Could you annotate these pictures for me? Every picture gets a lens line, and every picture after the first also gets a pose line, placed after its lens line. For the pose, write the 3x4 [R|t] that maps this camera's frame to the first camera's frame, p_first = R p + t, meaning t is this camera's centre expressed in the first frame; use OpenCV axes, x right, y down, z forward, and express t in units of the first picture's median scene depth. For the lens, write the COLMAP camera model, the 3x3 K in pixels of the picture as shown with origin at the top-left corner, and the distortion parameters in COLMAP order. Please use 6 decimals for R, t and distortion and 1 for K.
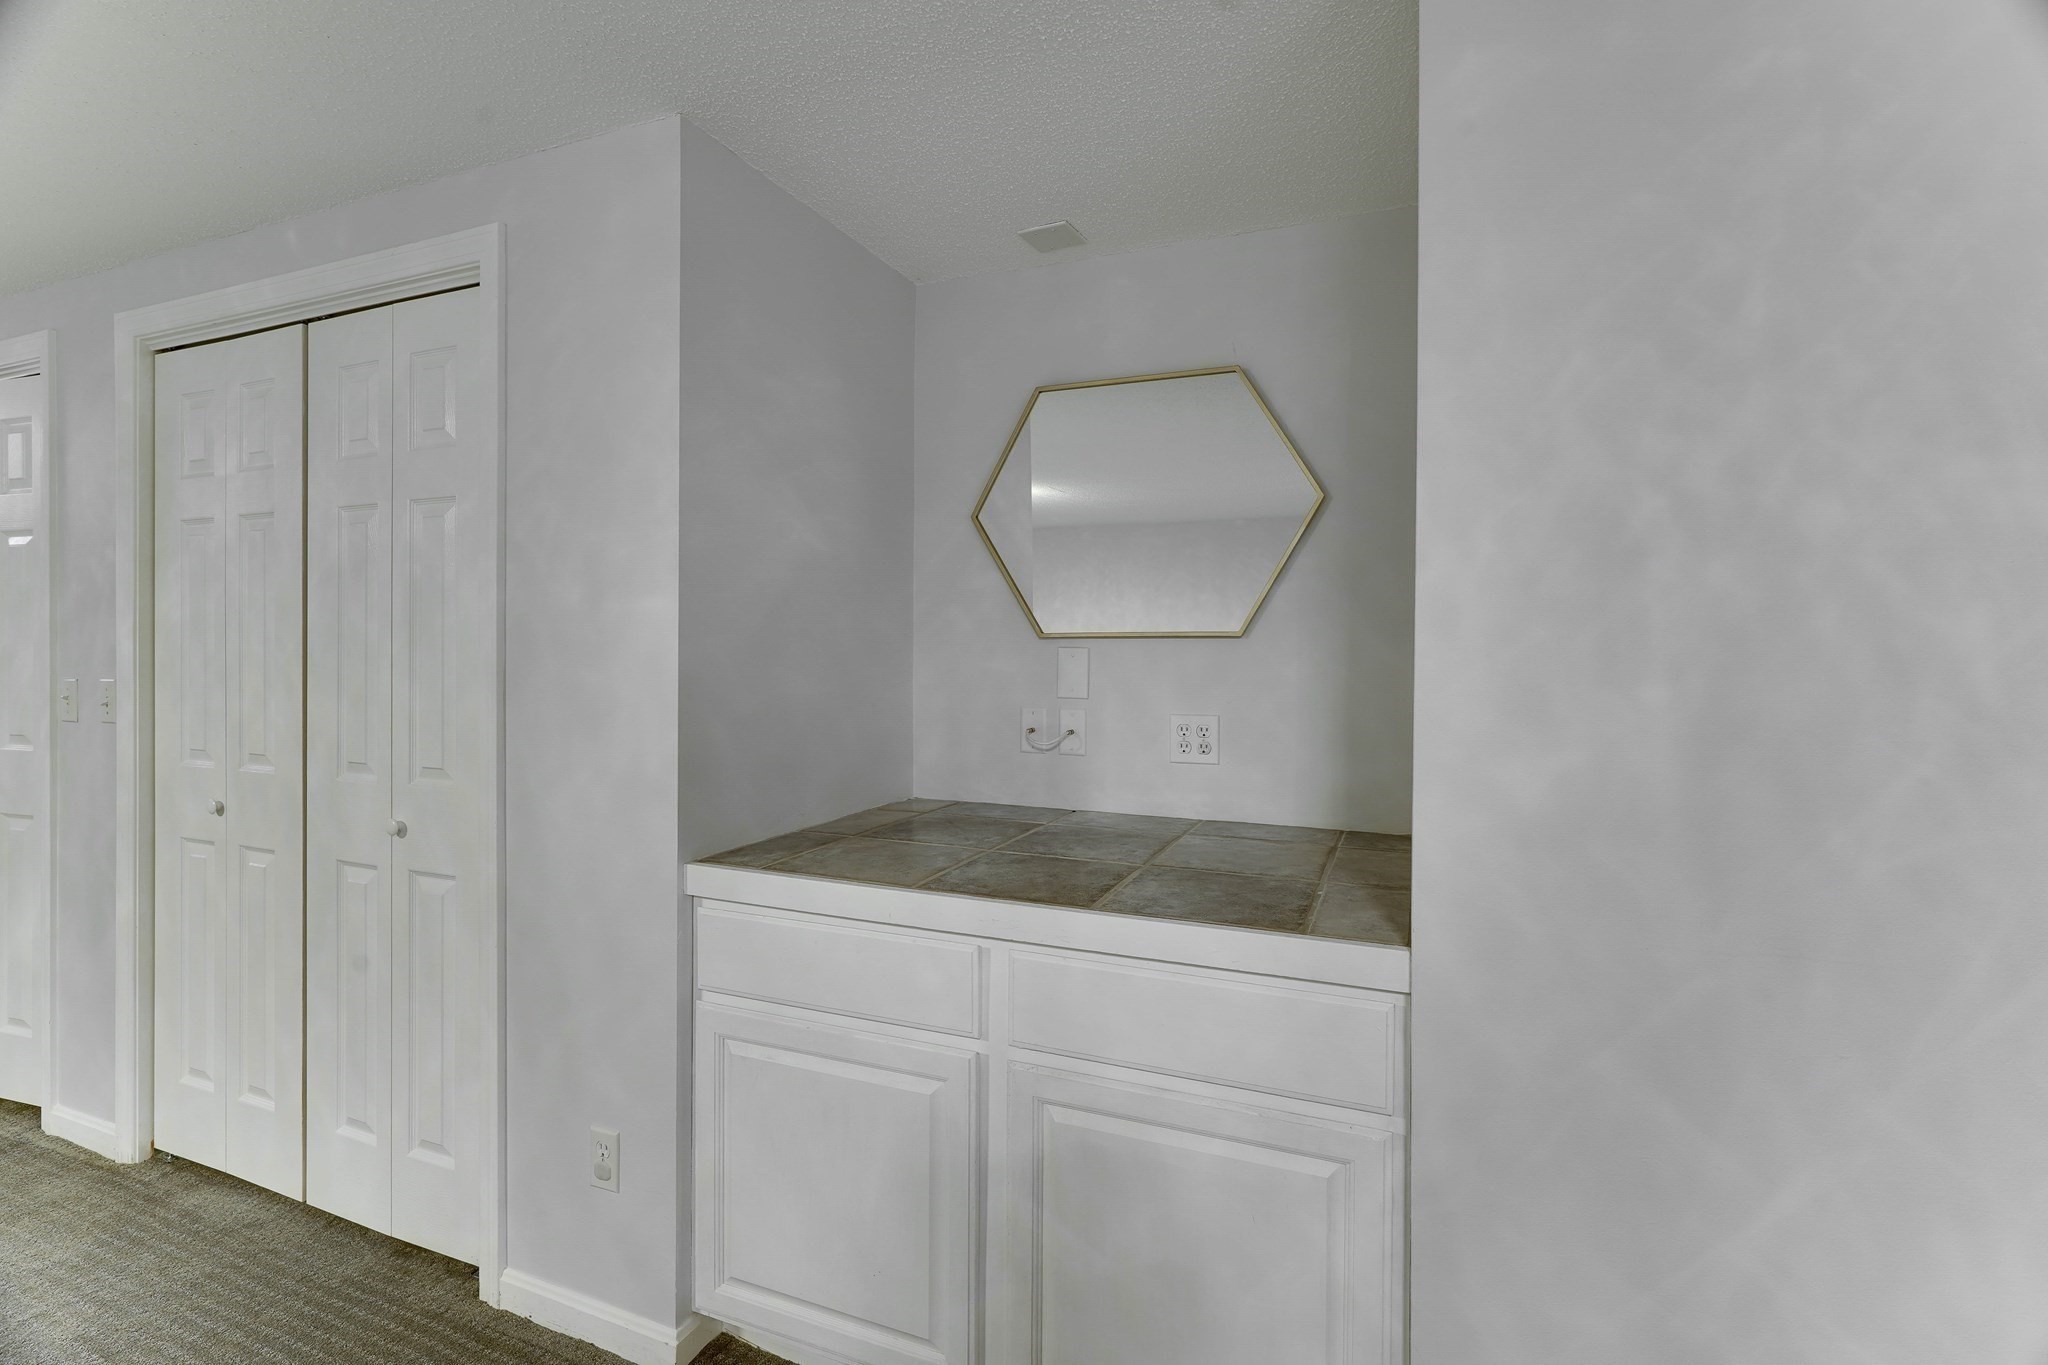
lens RADIAL K [[938.0, 0, 1026.1], [0, 938.0, 653.1], [0, 0, 1]] dist [-0.006458, 0.001261]
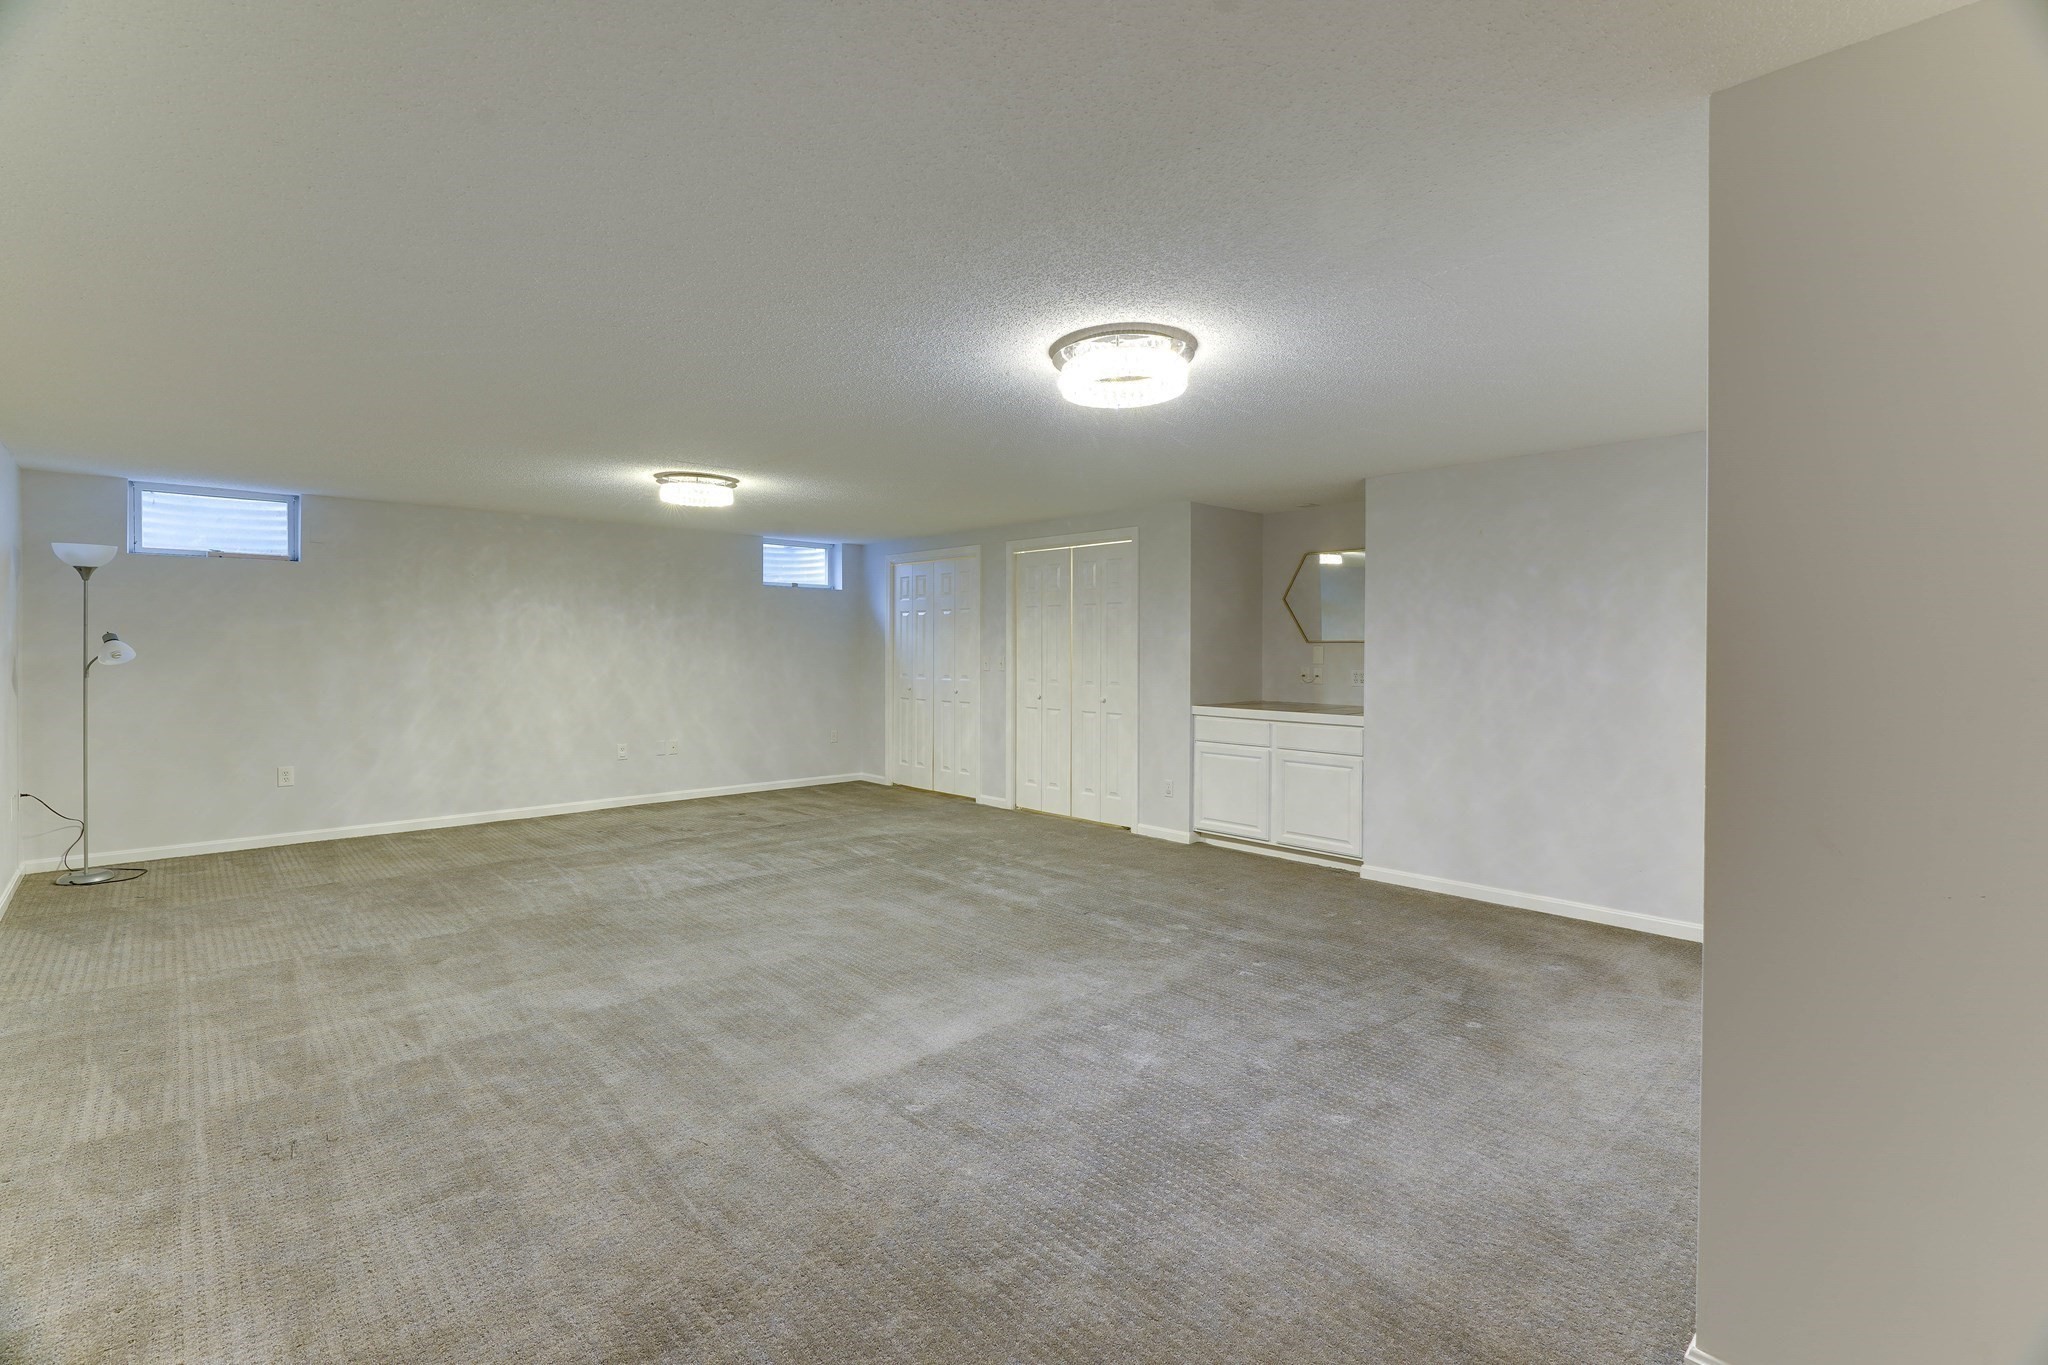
lens RADIAL K [[938.0, 0, 1026.1], [0, 938.0, 653.1], [0, 0, 1]] dist [-0.006458, 0.001261]
pose [[0.906419, 0.000559, -0.422378, 0.473035], [0.001761, 0.999985, 0.005104, -0.001112], [0.422375, -0.005371, 0.906405, -2.050811]]
